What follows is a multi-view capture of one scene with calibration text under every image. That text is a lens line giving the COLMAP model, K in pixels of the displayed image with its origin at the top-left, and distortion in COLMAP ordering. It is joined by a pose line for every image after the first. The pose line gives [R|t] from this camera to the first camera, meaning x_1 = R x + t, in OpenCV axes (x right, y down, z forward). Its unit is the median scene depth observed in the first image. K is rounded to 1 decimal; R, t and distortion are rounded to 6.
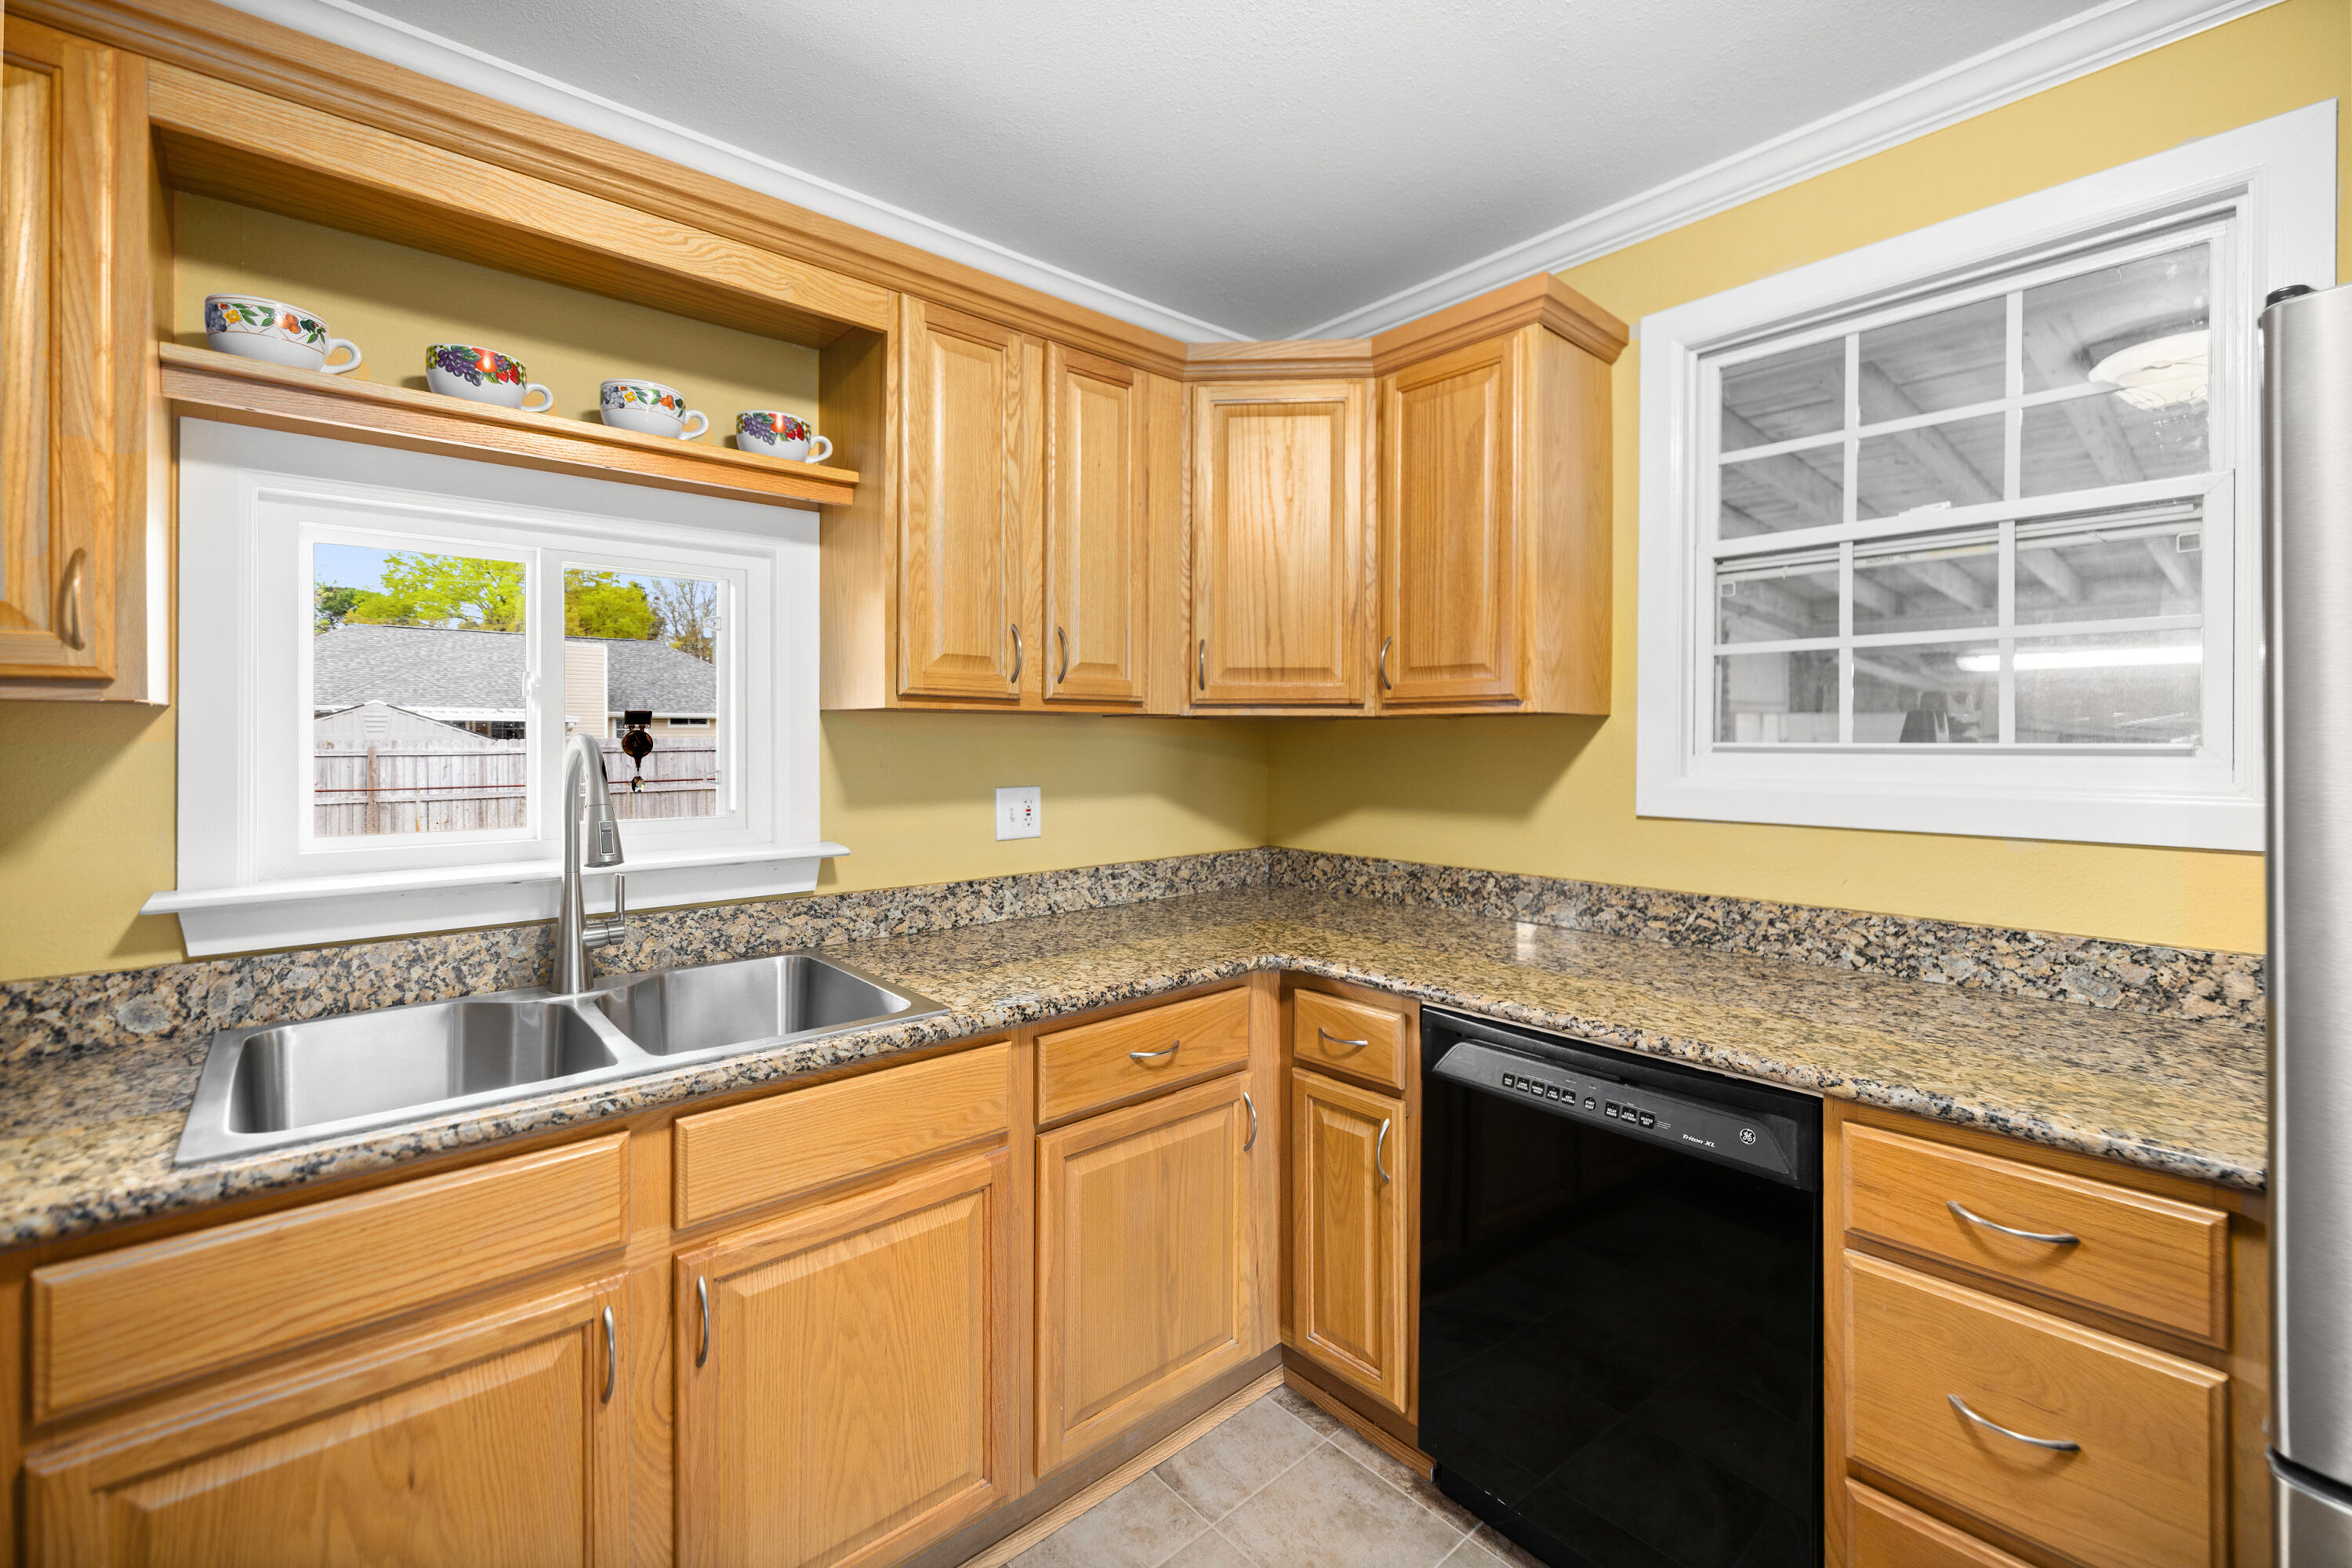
lens RADIAL K [[994.8, 0, 1172.8], [0, 994.8, 736.1], [0, 0, 1]] dist [-0.000985, -0.000423]
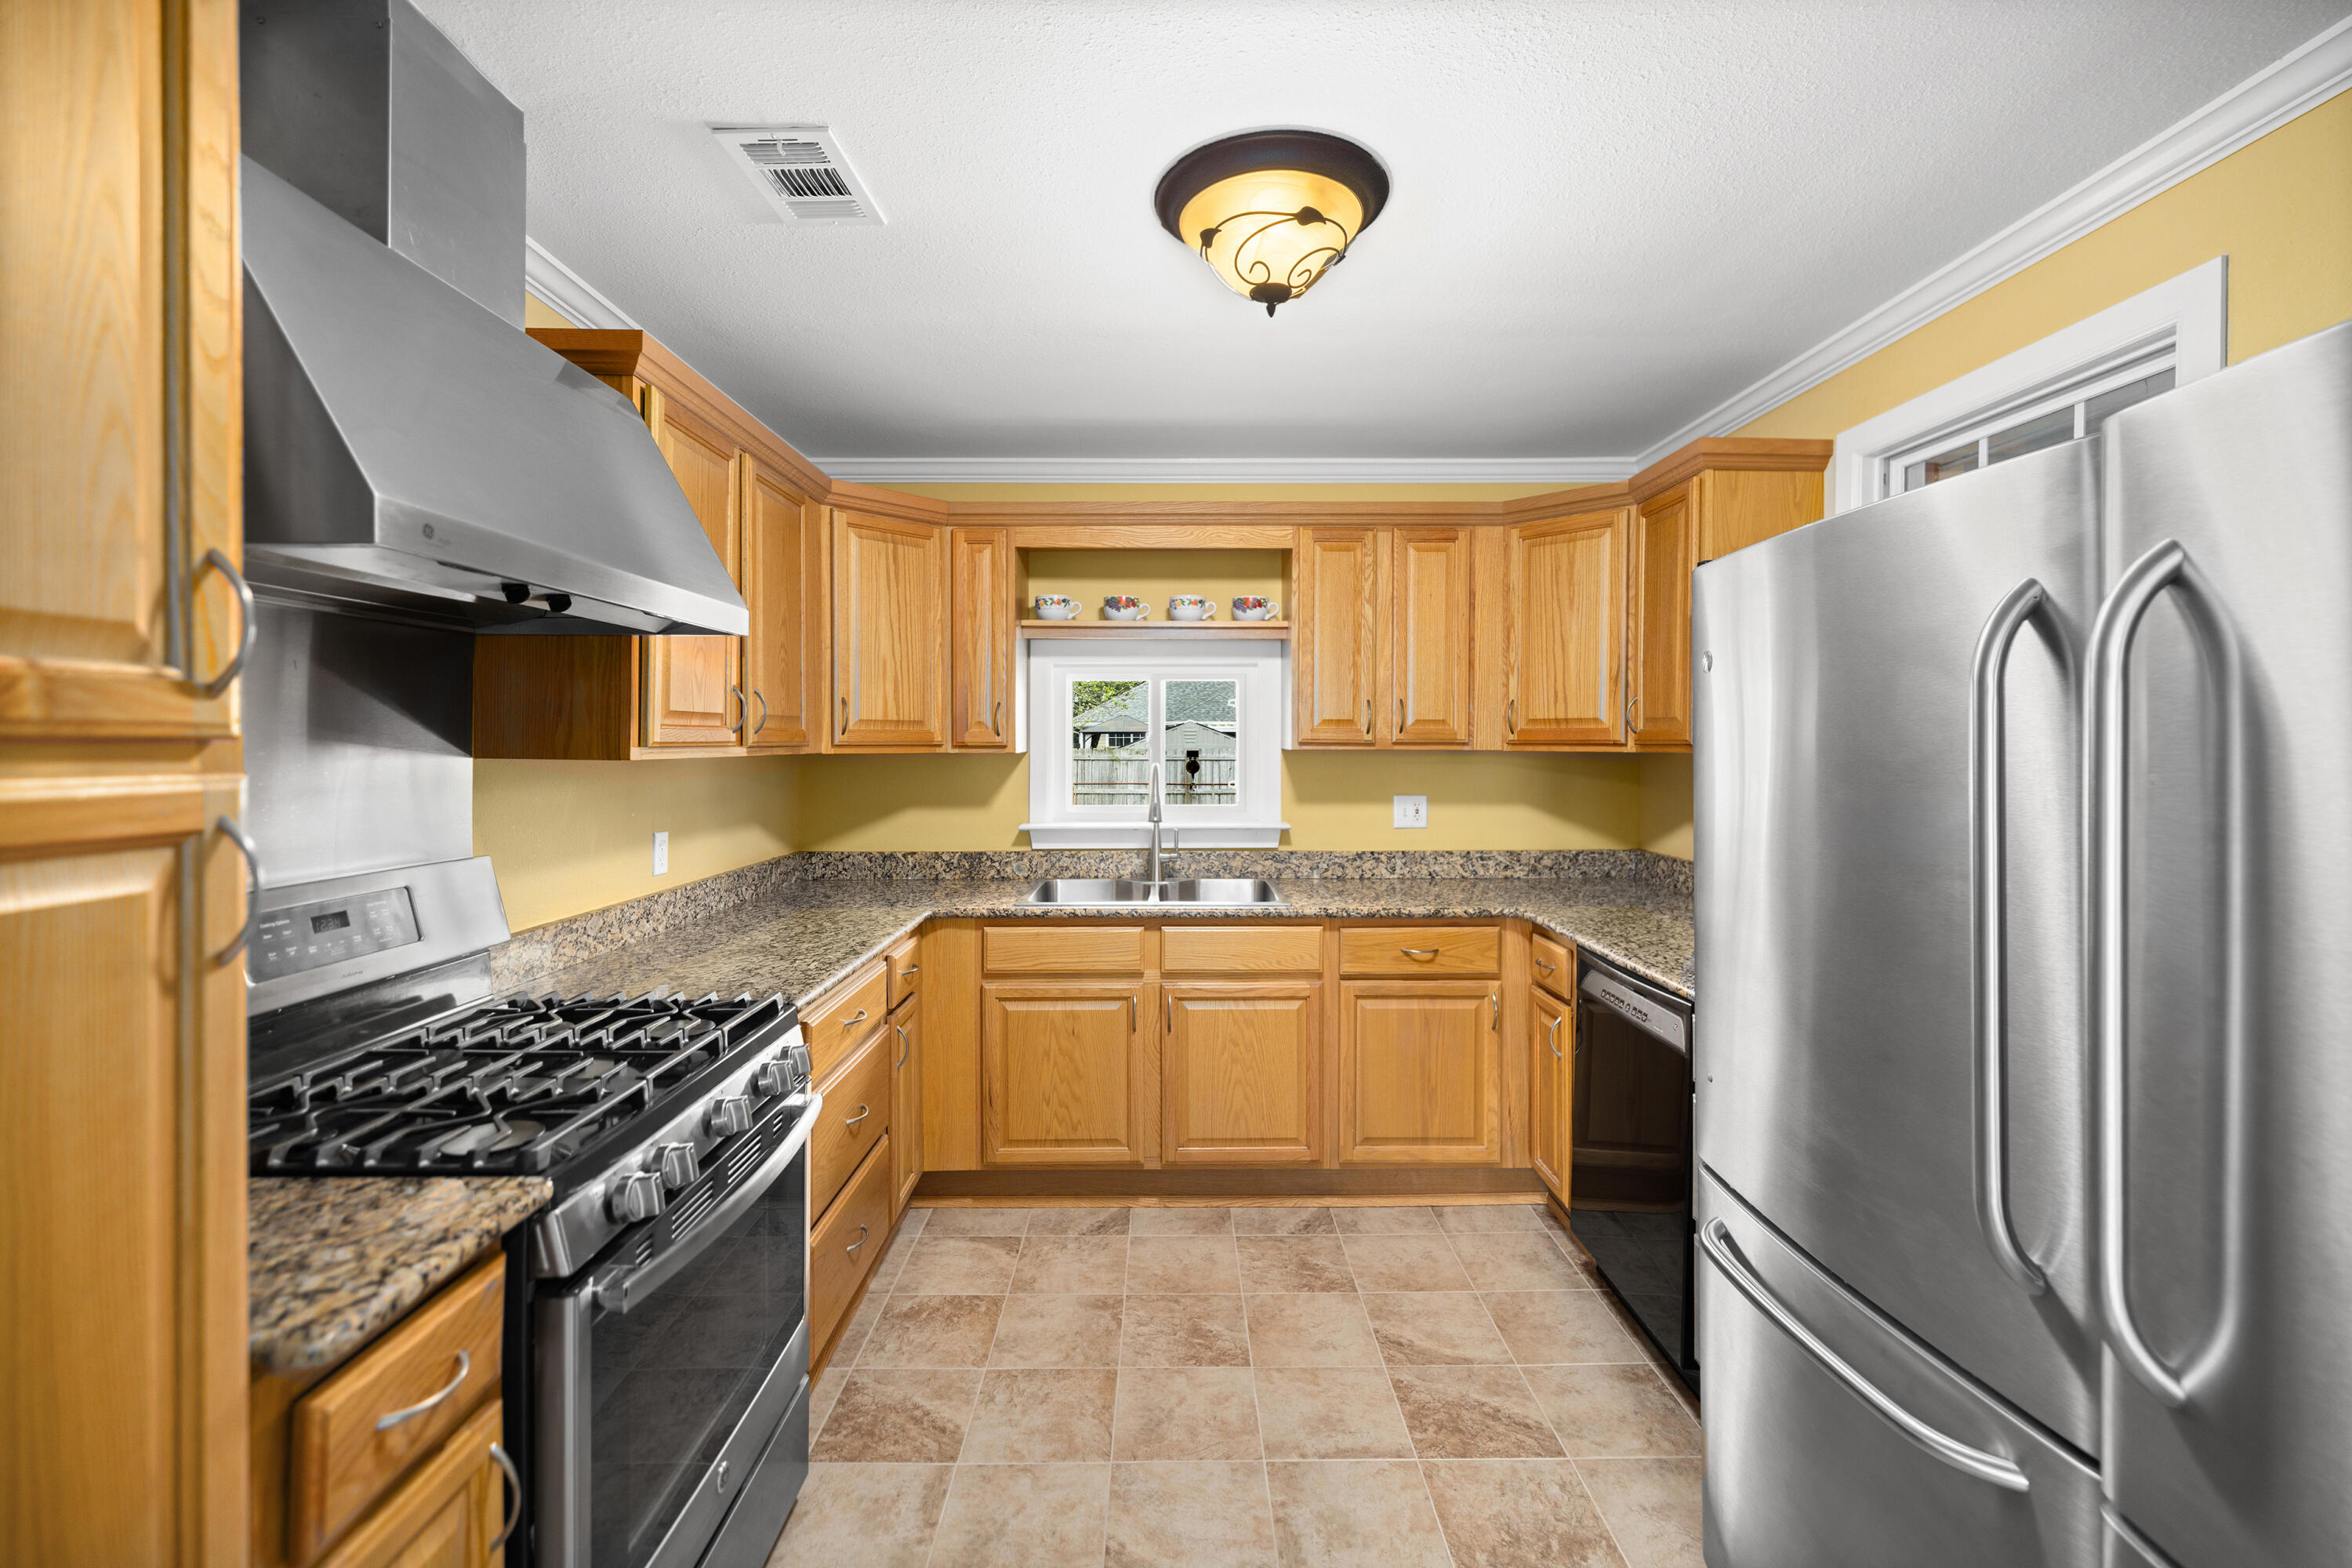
lens RADIAL K [[994.8, 0, 1172.8], [0, 994.8, 736.1], [0, 0, 1]] dist [-0.000985, -0.000423]
pose [[0.754809, -0.003416, -0.655935, 0.742396], [0.001224, 0.999992, -0.003799, -0.046112], [0.655943, 0.002065, 0.754808, -0.541184]]
